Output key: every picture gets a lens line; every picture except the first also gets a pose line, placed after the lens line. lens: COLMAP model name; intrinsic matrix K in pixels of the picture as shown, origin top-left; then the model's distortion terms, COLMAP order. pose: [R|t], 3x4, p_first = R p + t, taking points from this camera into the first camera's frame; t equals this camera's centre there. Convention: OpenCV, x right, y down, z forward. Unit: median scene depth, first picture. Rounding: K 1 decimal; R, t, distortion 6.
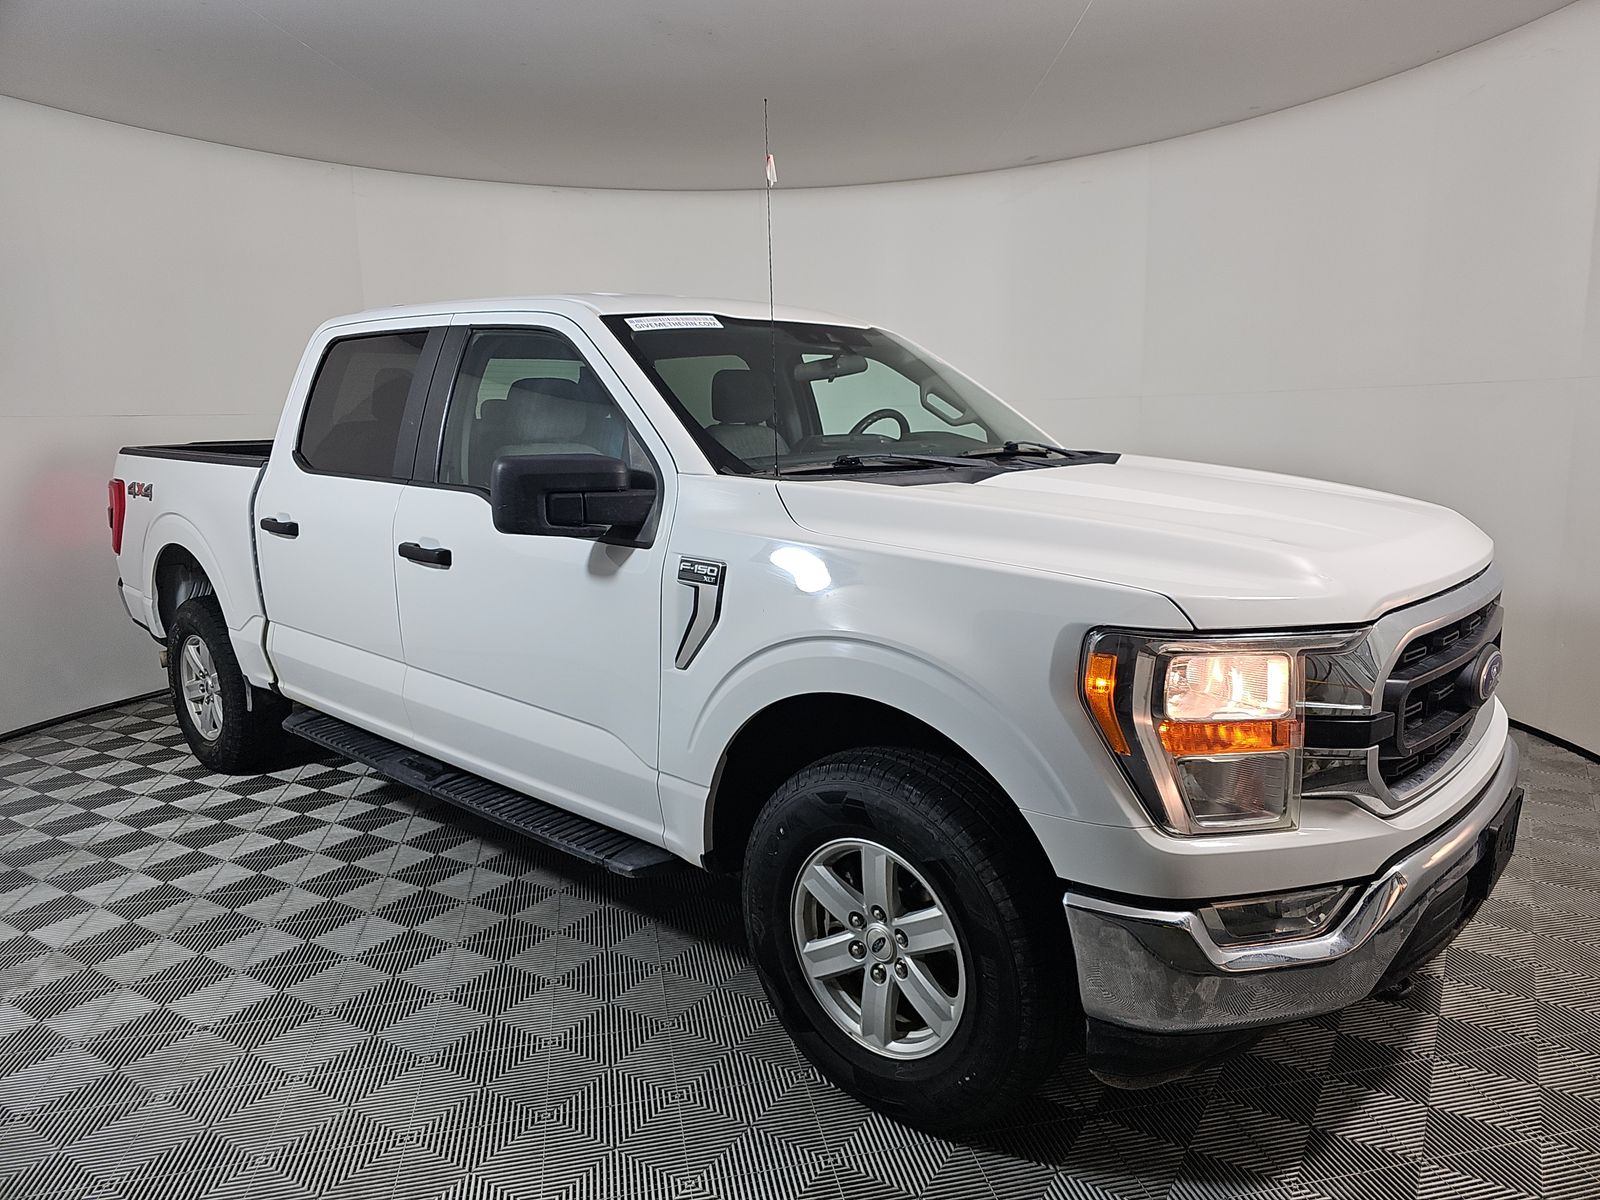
lens RADIAL K [[1092.8, 0, 800.0], [0, 1092.8, 600.0], [0, 0, 1]] dist [-0.006007, -0.000926]
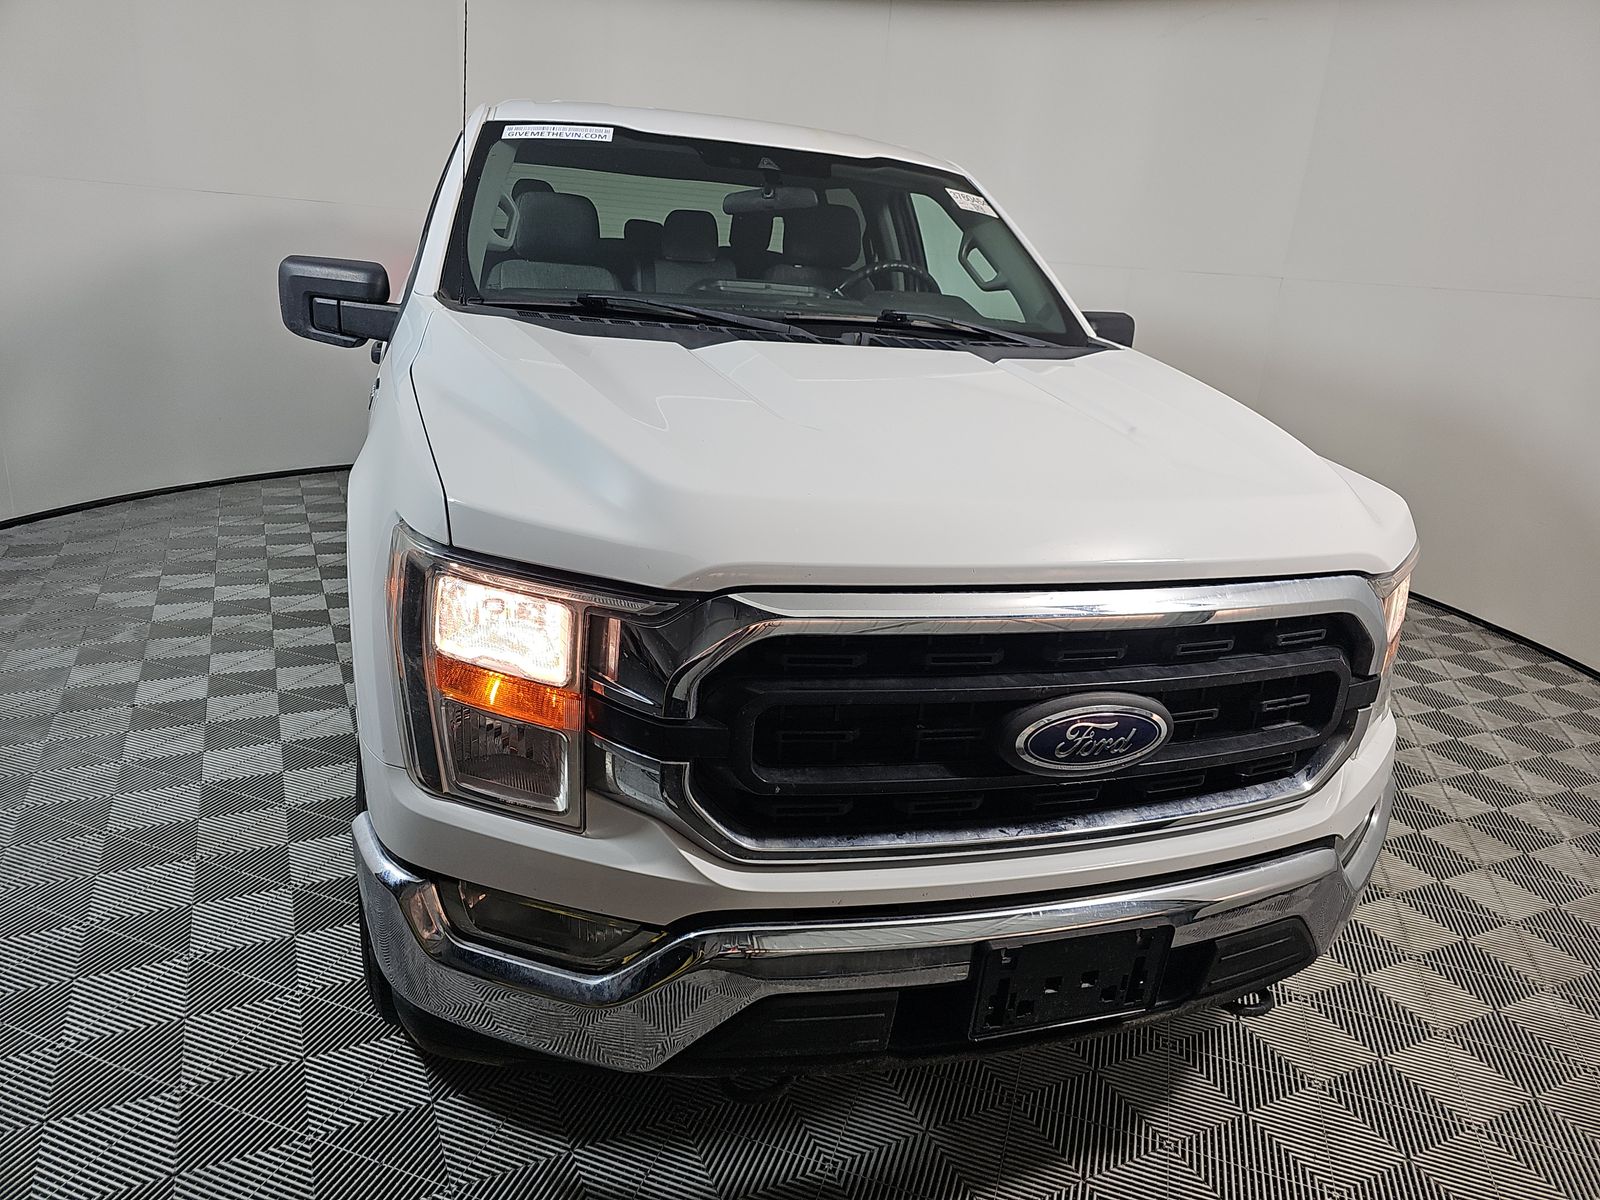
lens RADIAL K [[1092.8, 0, 800.0], [0, 1092.8, 600.0], [0, 0, 1]] dist [-0.006007, -0.000926]
pose [[0.866613, 0.239206, -0.437907, 0.557561], [-0.174539, 0.967481, 0.183076, -0.074497], [0.467459, -0.082224, 0.880182, 0.243750]]
